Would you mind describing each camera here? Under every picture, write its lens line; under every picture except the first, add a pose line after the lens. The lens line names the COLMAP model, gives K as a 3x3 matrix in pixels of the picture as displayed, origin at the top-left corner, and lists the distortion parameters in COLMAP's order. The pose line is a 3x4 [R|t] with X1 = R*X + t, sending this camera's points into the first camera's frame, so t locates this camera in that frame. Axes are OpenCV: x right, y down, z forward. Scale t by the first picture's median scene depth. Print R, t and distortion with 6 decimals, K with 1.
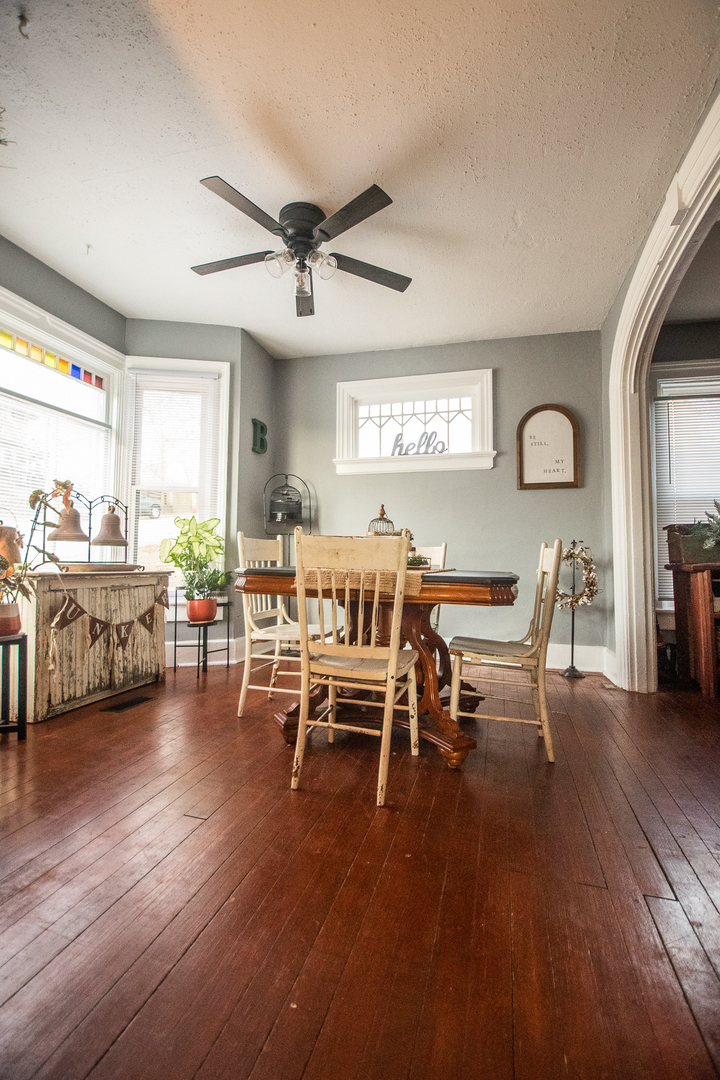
lens RADIAL K [[497.5, 0, 362.9], [0, 497.5, 530.3], [0, 0, 1]] dist [0.014180, -0.032712]
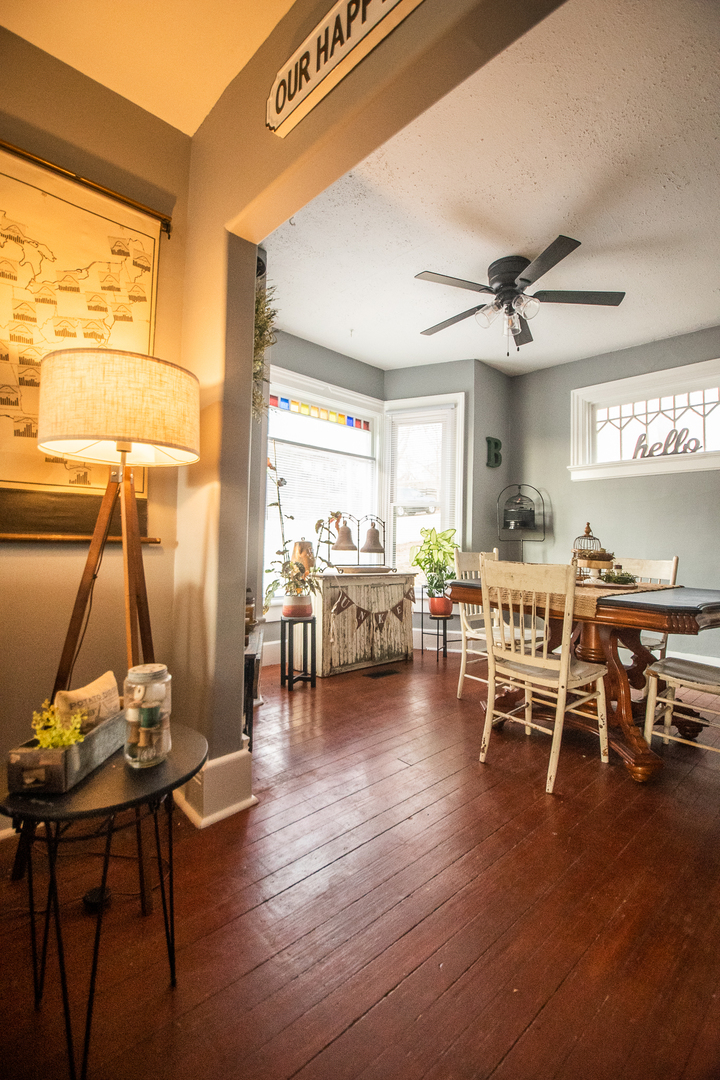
lens RADIAL K [[475.3, 0, 347.0], [0, 475.3, 530.1], [0, 0, 1]] dist [0.013058, -0.026177]
pose [[0.837019, -0.009887, -0.547085, 0.127944], [0.020933, 0.999683, 0.013959, -0.047762], [0.546774, -0.023136, 0.836961, -0.094680]]
